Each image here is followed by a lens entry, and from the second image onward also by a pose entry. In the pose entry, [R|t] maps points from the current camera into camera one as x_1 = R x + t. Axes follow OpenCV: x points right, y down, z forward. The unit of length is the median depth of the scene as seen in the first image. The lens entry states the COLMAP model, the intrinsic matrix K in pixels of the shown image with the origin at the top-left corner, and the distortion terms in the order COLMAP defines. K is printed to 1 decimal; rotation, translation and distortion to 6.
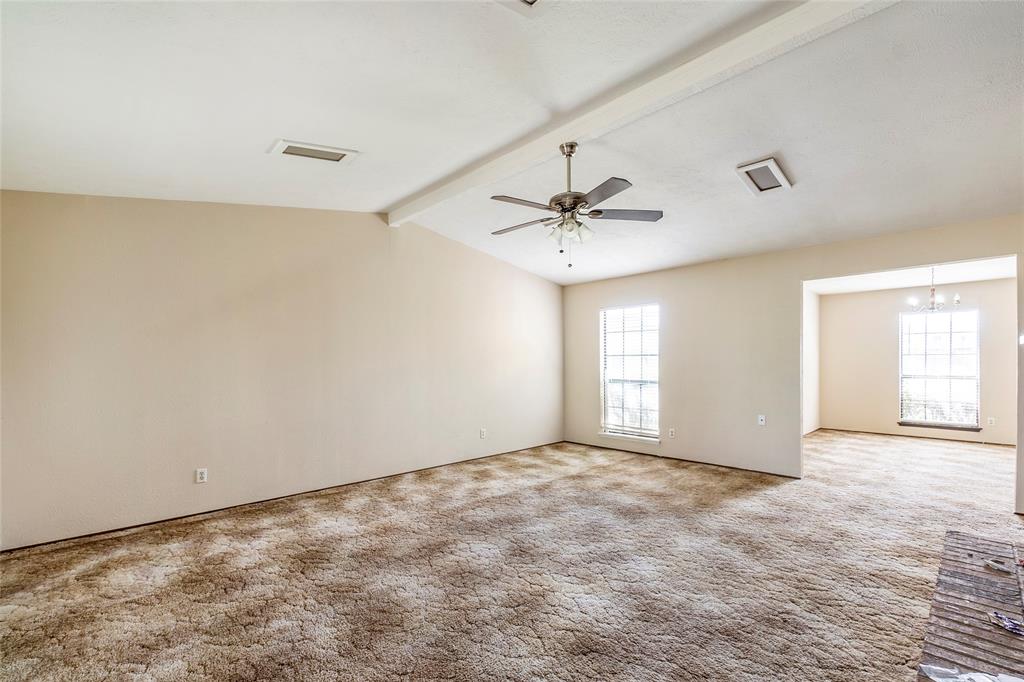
lens RADIAL K [[449.1, 0, 510.4], [0, 449.1, 361.1], [0, 0, 1]] dist [-0.002943, -0.000278]
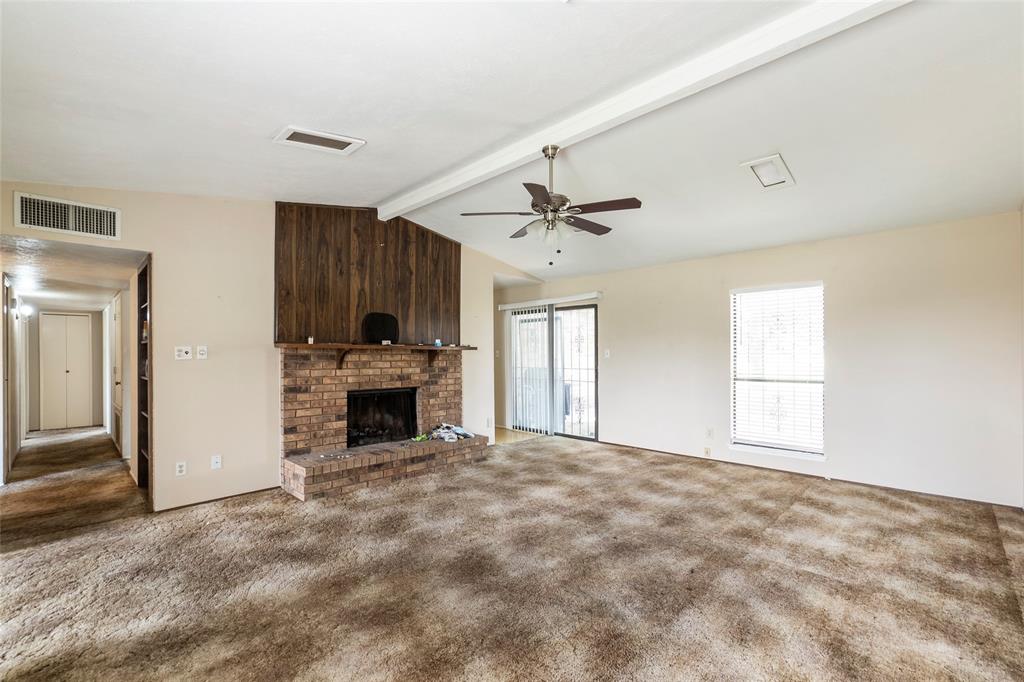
lens RADIAL K [[445.7, 0, 513.5], [0, 445.7, 350.7], [0, 0, 1]] dist [-0.002572, -0.000402]
pose [[-0.999044, 0.009718, -0.042614, 0.207917], [0.010092, 0.999912, -0.008562, -0.002214], [0.042527, -0.008984, -0.999055, 1.597210]]
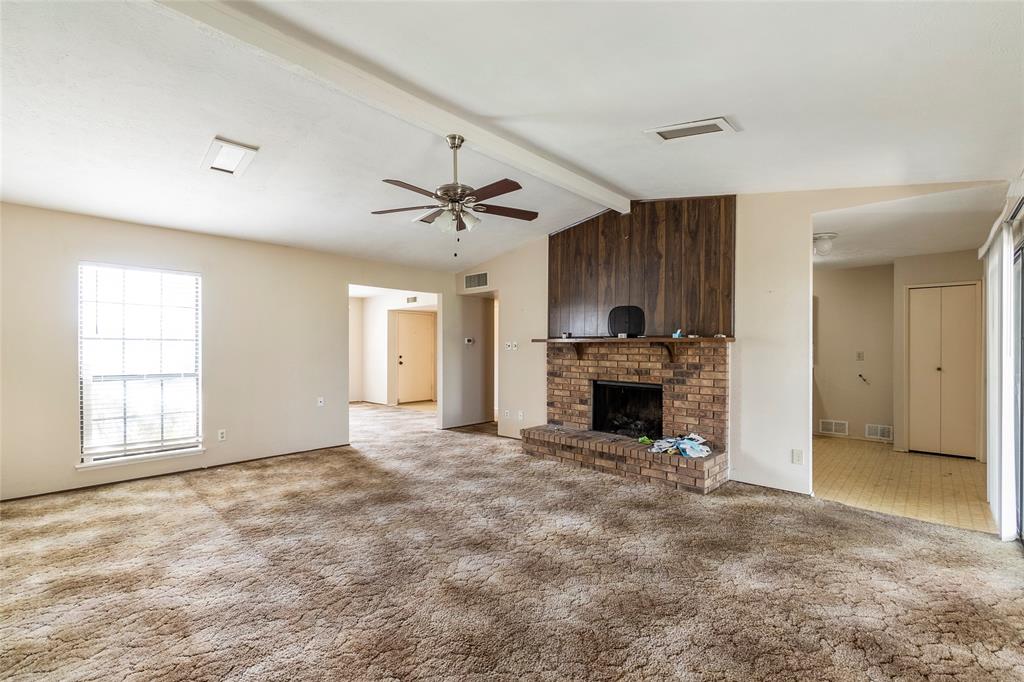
lens RADIAL K [[449.8, 0, 507.3], [0, 449.8, 345.9], [0, 0, 1]] dist [-0.002474, -0.000149]
pose [[-0.055241, 0.010948, 0.998413, -0.708230], [-0.003979, 0.999930, -0.011185, 0.004932], [-0.998465, -0.004590, -0.055194, 0.740120]]
